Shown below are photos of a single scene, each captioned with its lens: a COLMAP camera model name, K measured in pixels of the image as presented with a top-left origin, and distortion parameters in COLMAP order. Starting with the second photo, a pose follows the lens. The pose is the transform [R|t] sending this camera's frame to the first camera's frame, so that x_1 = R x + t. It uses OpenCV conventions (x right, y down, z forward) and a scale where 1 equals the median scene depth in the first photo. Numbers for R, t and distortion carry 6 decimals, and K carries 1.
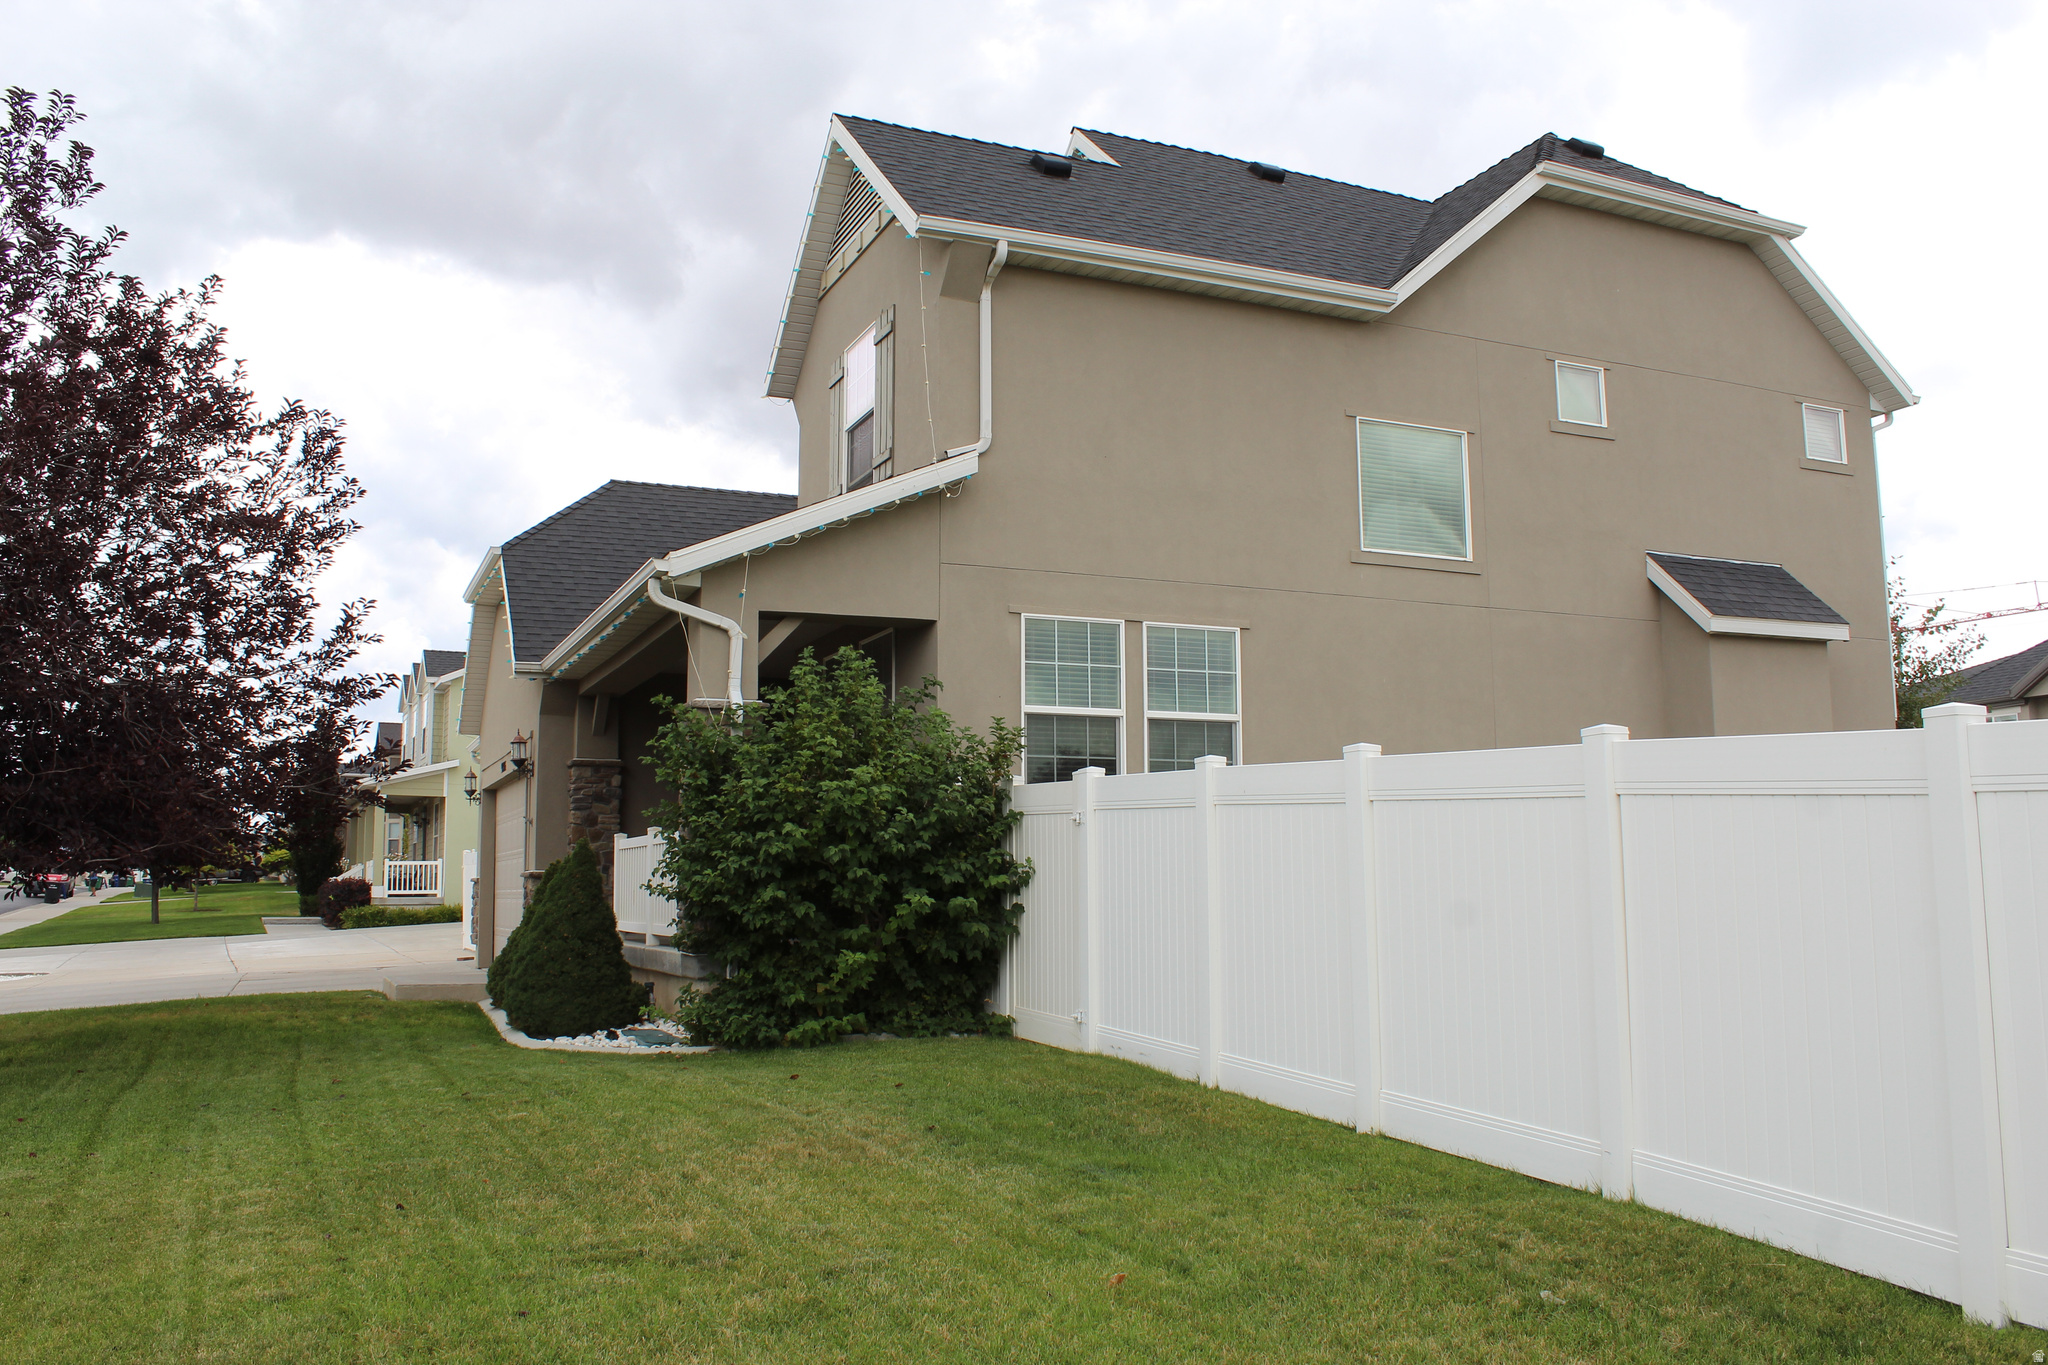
lens RADIAL K [[1636.9, 0, 1022.9], [0, 1636.9, 665.2], [0, 0, 1]] dist [-0.107527, 0.008161]
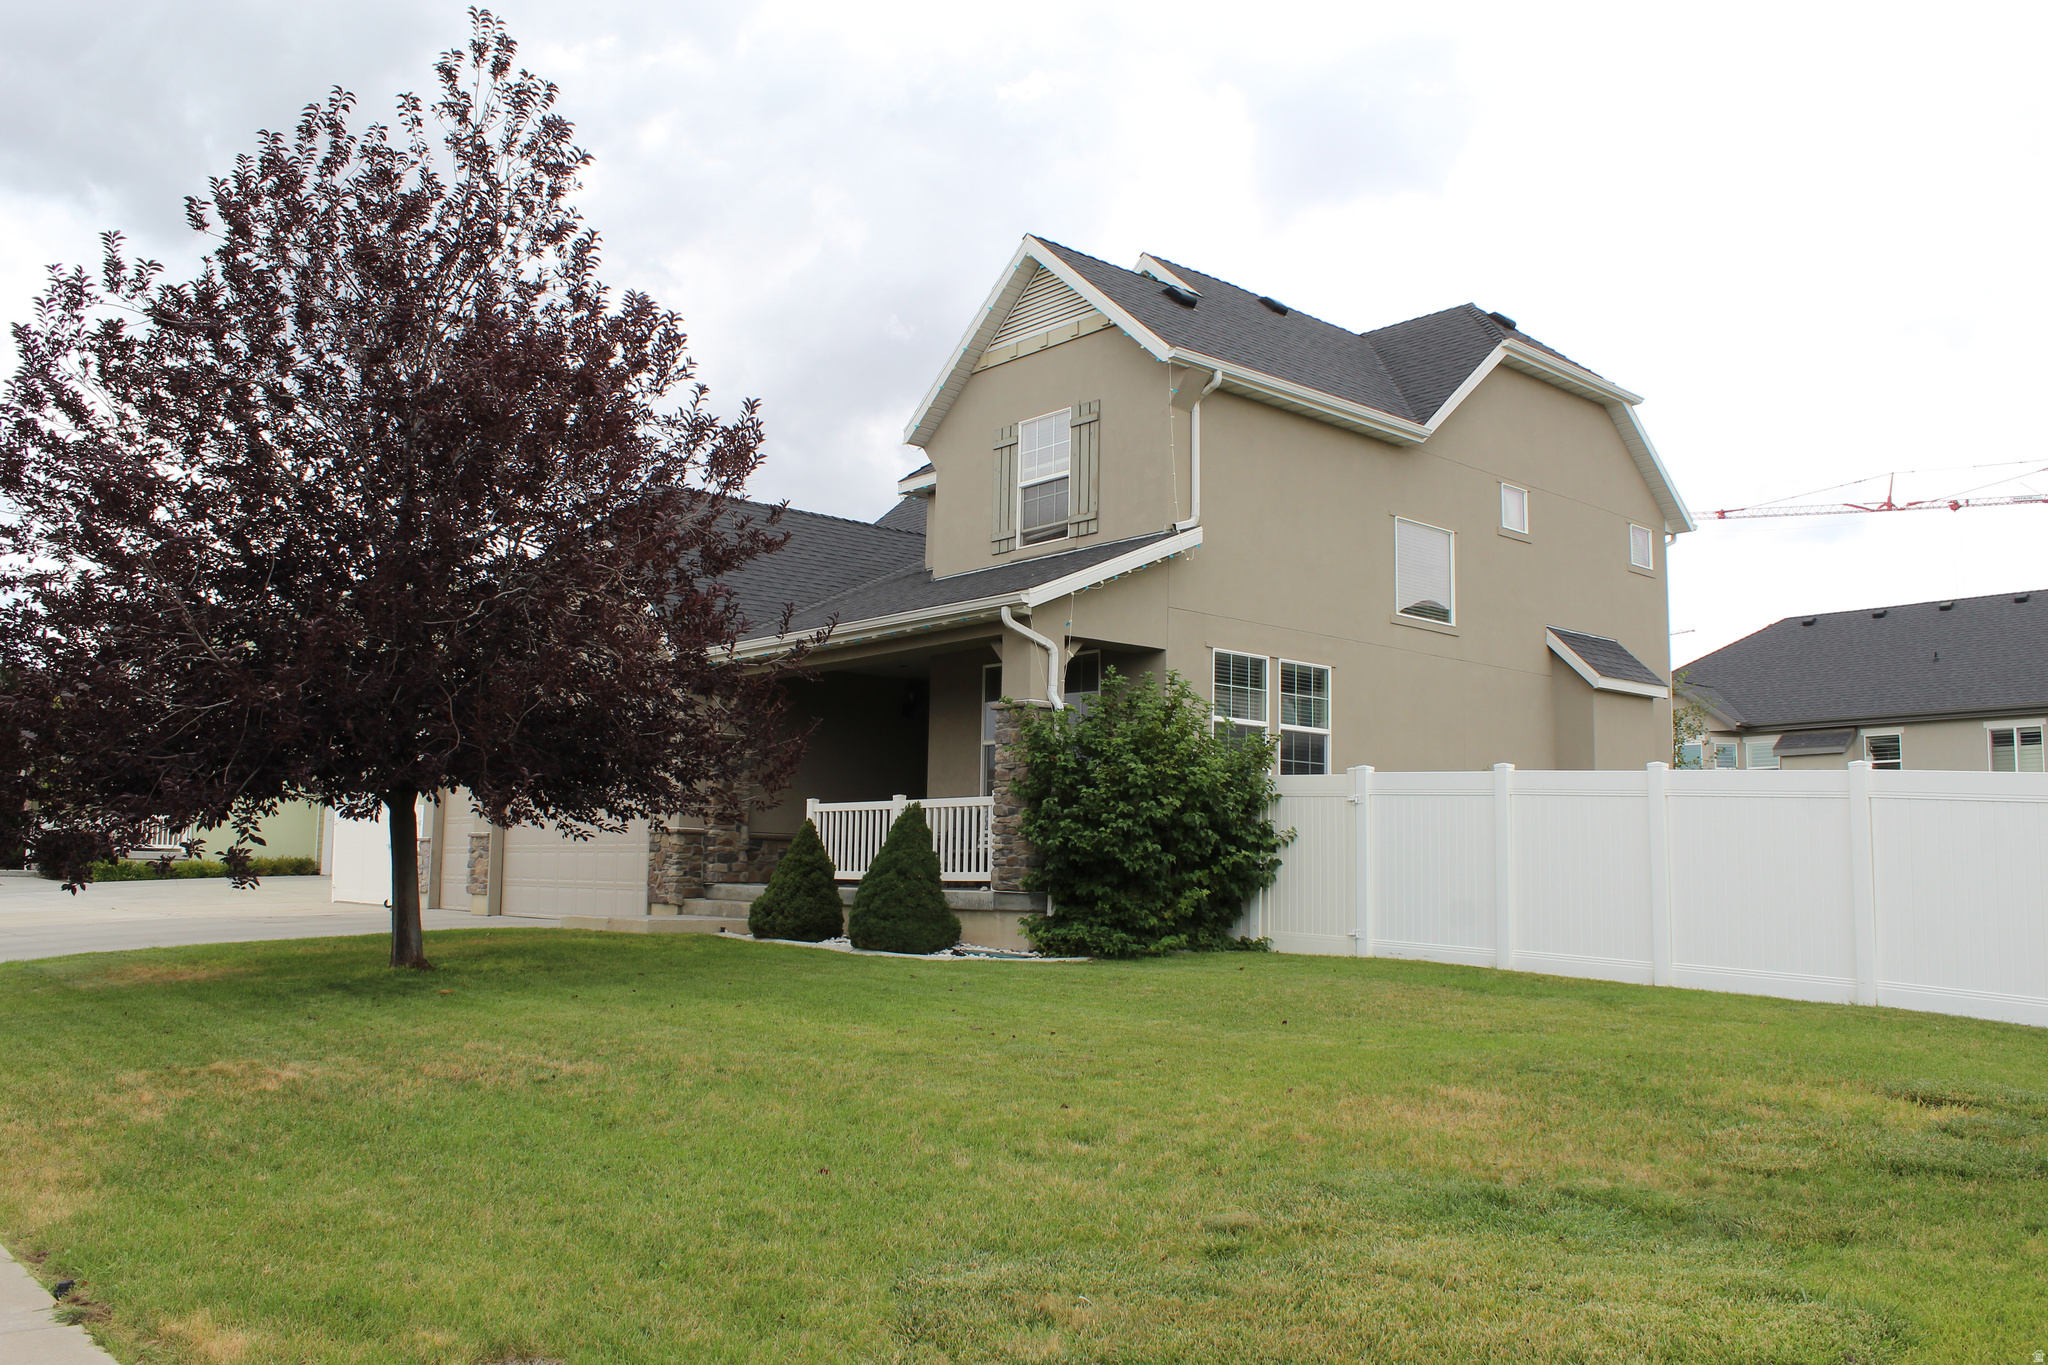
lens RADIAL K [[1636.9, 0, 1034.2], [0, 1636.9, 693.0], [0, 0, 1]] dist [-0.107527, 0.008161]
pose [[0.951467, 0.057625, 0.302307, -0.495760], [-0.064474, 0.997838, 0.012717, -0.001920], [-0.300921, -0.031590, 0.953126, -0.222504]]
